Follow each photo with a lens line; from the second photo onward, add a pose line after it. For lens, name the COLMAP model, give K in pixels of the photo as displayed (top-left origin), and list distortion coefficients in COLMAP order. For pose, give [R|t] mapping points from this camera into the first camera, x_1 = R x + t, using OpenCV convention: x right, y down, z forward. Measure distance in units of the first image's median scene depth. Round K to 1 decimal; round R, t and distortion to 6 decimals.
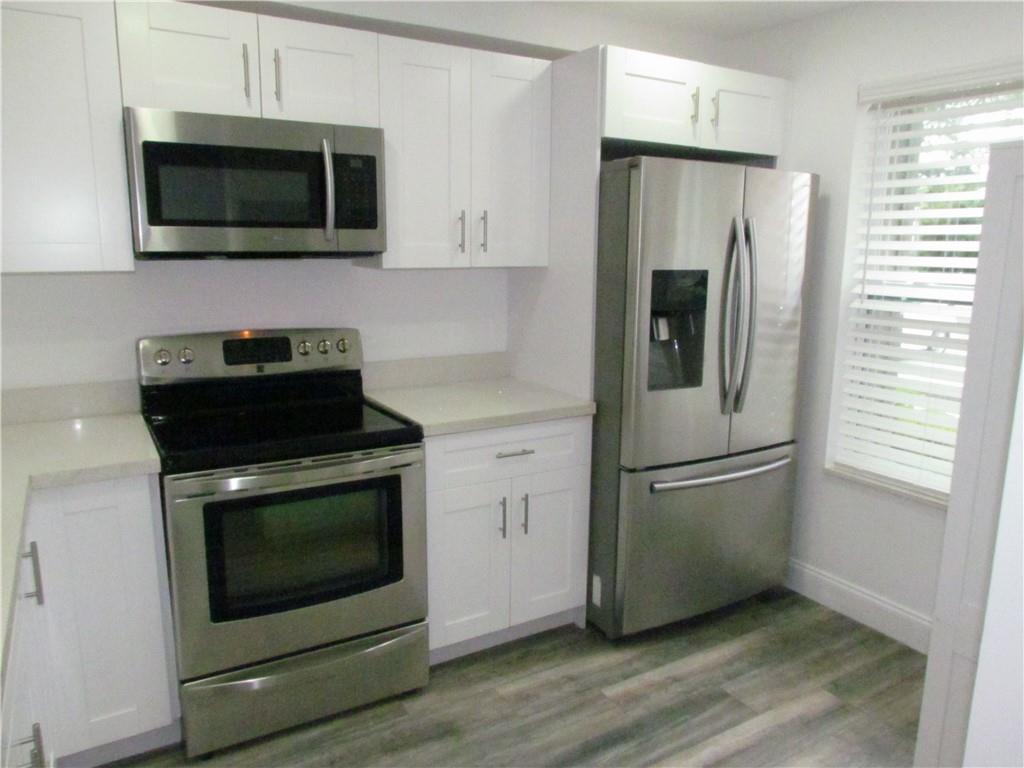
lens RADIAL K [[737.1, 0, 517.5], [0, 737.1, 386.8], [0, 0, 1]] dist [-0.029562, -0.002268]
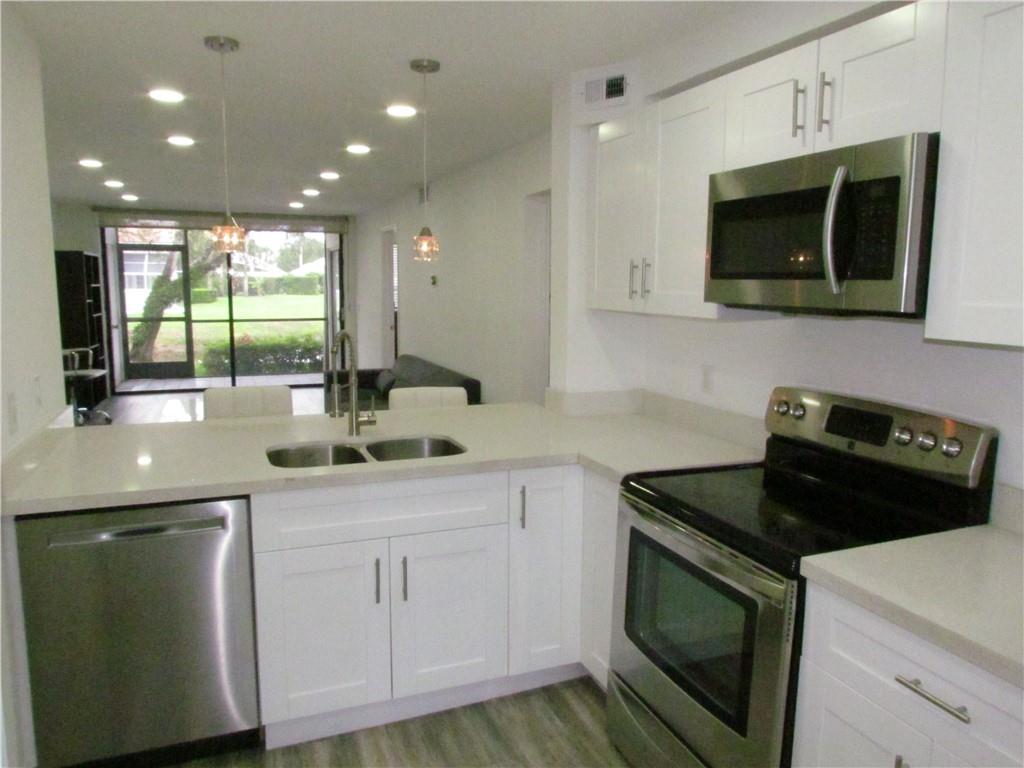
lens RADIAL K [[737.1, 0, 517.5], [0, 737.1, 386.8], [0, 0, 1]] dist [-0.029562, -0.002268]
pose [[-0.163553, 0.131429, -0.977741, 0.525978], [-0.194160, 0.967414, 0.162519, -0.152943], [0.967240, 0.216419, -0.132705, 0.734734]]
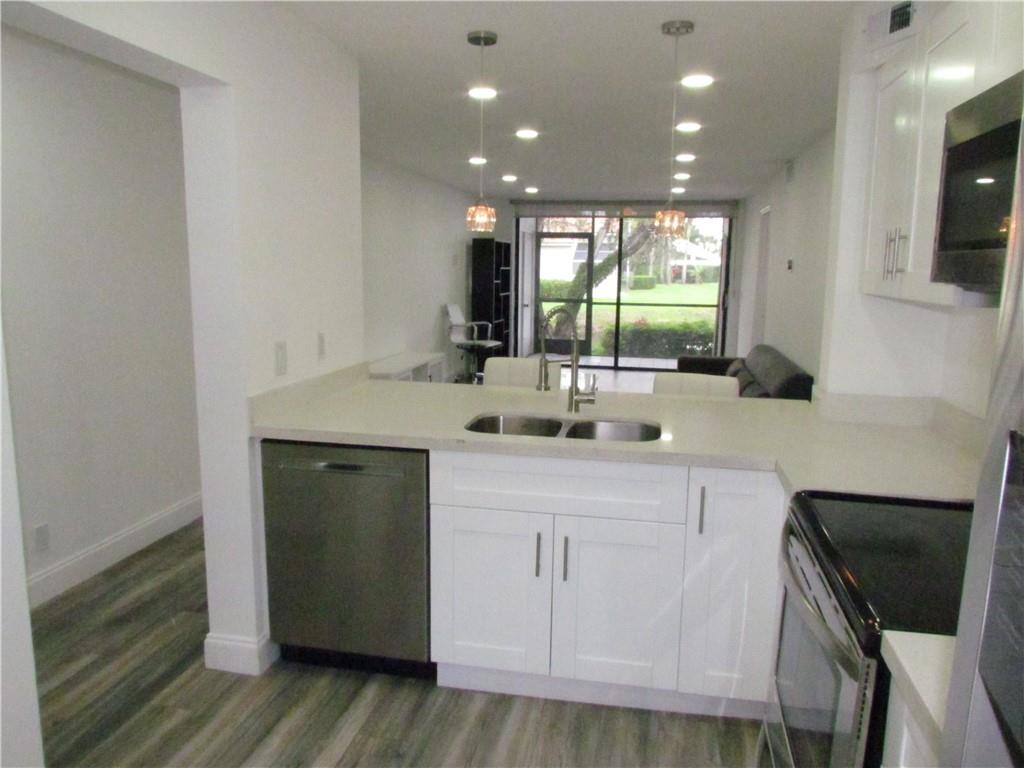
lens RADIAL K [[737.1, 0, 517.5], [0, 737.1, 386.8], [0, 0, 1]] dist [-0.029562, -0.002268]
pose [[-0.682171, 0.102189, -0.724017, 0.346486], [-0.155538, 0.947244, 0.280244, -0.191328], [0.714458, 0.303786, -0.630288, 1.008380]]
